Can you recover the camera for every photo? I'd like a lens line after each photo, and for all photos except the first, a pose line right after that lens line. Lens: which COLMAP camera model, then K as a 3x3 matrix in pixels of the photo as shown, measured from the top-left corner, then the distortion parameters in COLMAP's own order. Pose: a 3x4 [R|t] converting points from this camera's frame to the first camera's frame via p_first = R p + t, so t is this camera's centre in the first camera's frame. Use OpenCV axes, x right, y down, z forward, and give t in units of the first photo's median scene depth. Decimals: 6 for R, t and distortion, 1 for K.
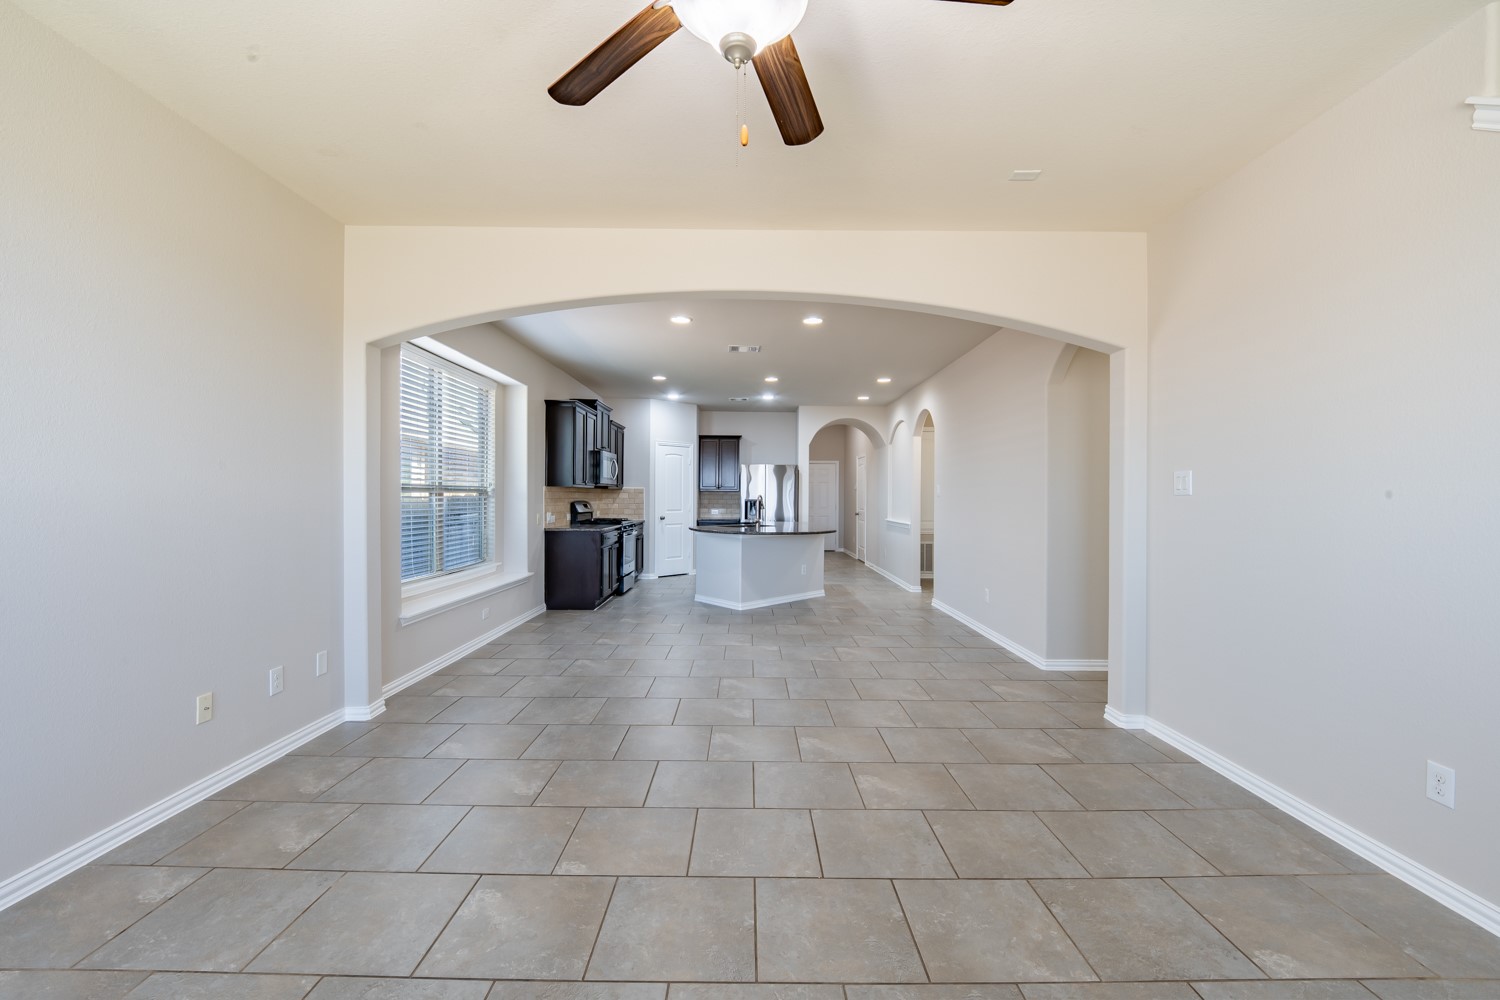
lens RADIAL K [[610.3, 0, 750.0], [0, 610.3, 500.0], [0, 0, 1]] dist [0.022518, -0.029478]
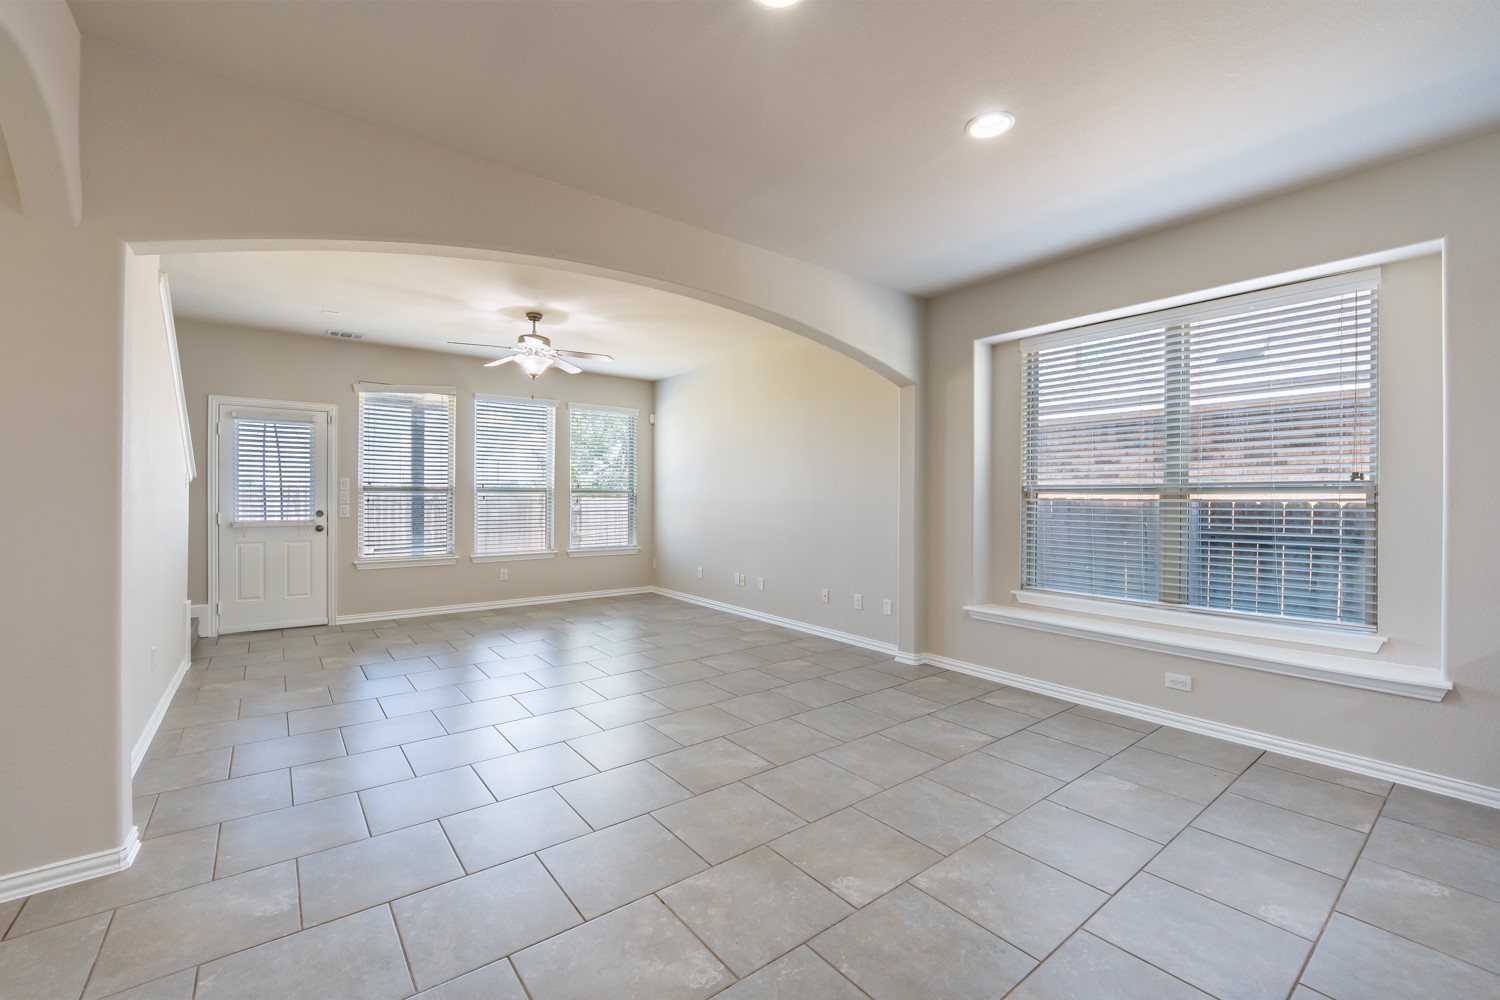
lens RADIAL K [[616.3, 0, 746.0], [0, 616.3, 502.5], [0, 0, 1]] dist [0.007786, -0.012337]
pose [[-0.791736, -0.006280, -0.610831, 0.337881], [-0.012470, 0.999905, 0.005884, 0.000309], [0.610736, 0.012276, -0.791739, 1.300701]]
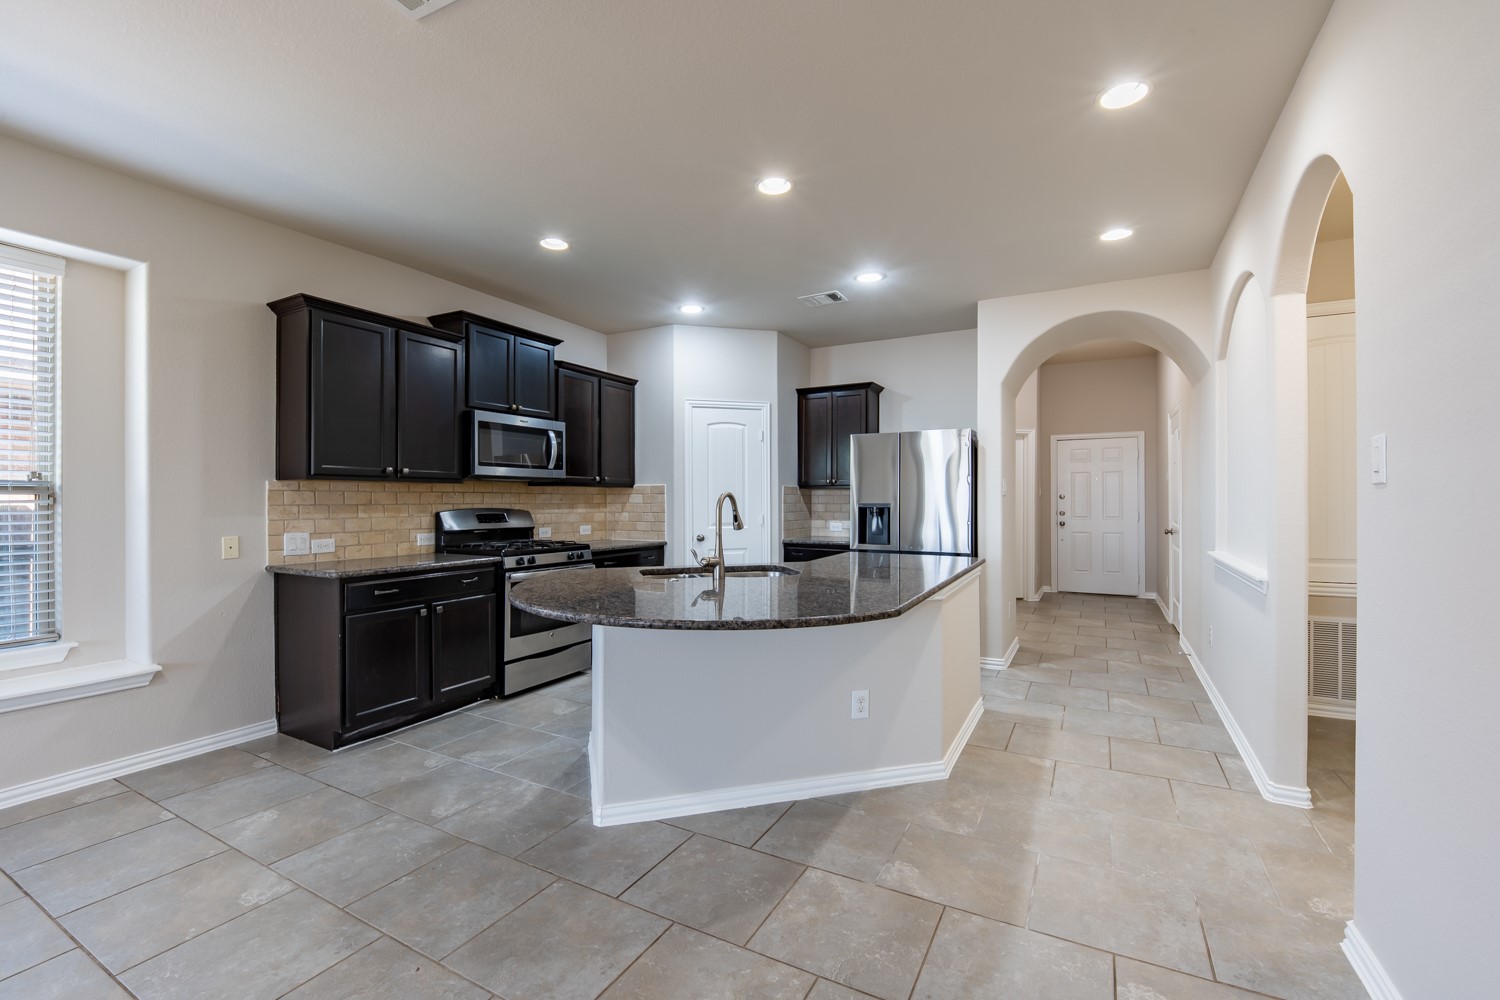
lens RADIAL K [[619.9, 0, 744.2], [0, 619.9, 500.7], [0, 0, 1]] dist [-0.000119, -0.000098]
pose [[0.868722, -0.008355, -0.495230, 0.326557], [0.005119, 0.999956, -0.007891, 0.000702], [0.495274, 0.004320, 0.868726, 1.028451]]
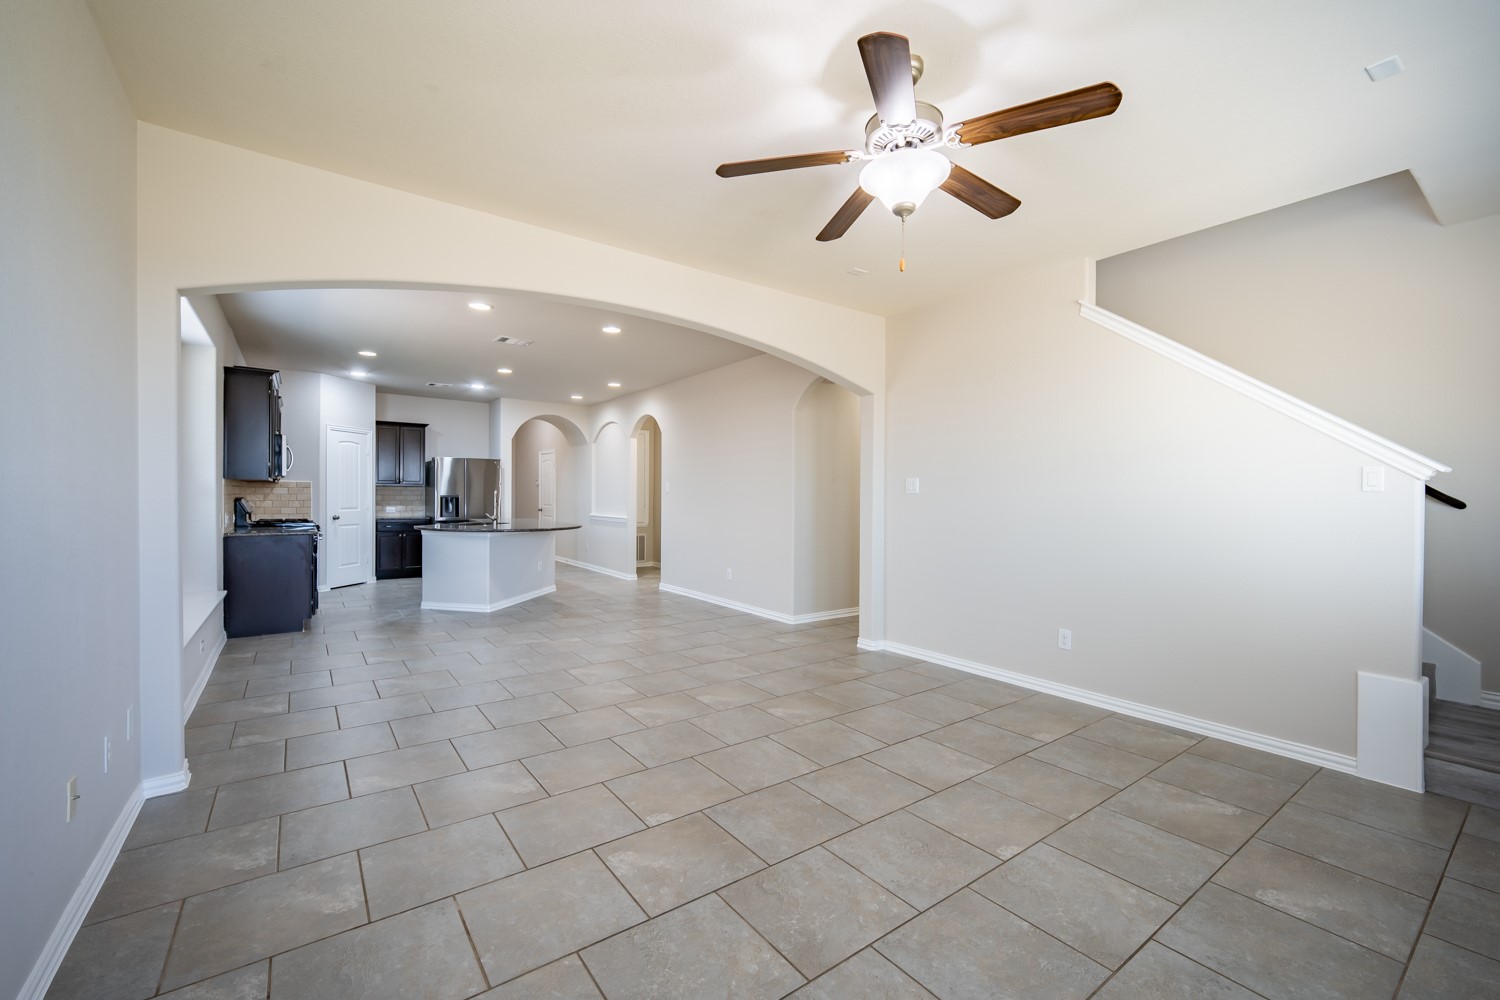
lens RADIAL K [[608.2, 0, 744.6], [0, 608.2, 501.7], [0, 0, 1]] dist [0.013894, -0.012589]
pose [[0.811304, -0.006190, 0.584591, -0.343810], [-0.000118, 0.999942, 0.010752, -0.002401], [-0.584624, -0.008792, 0.811257, -0.006931]]
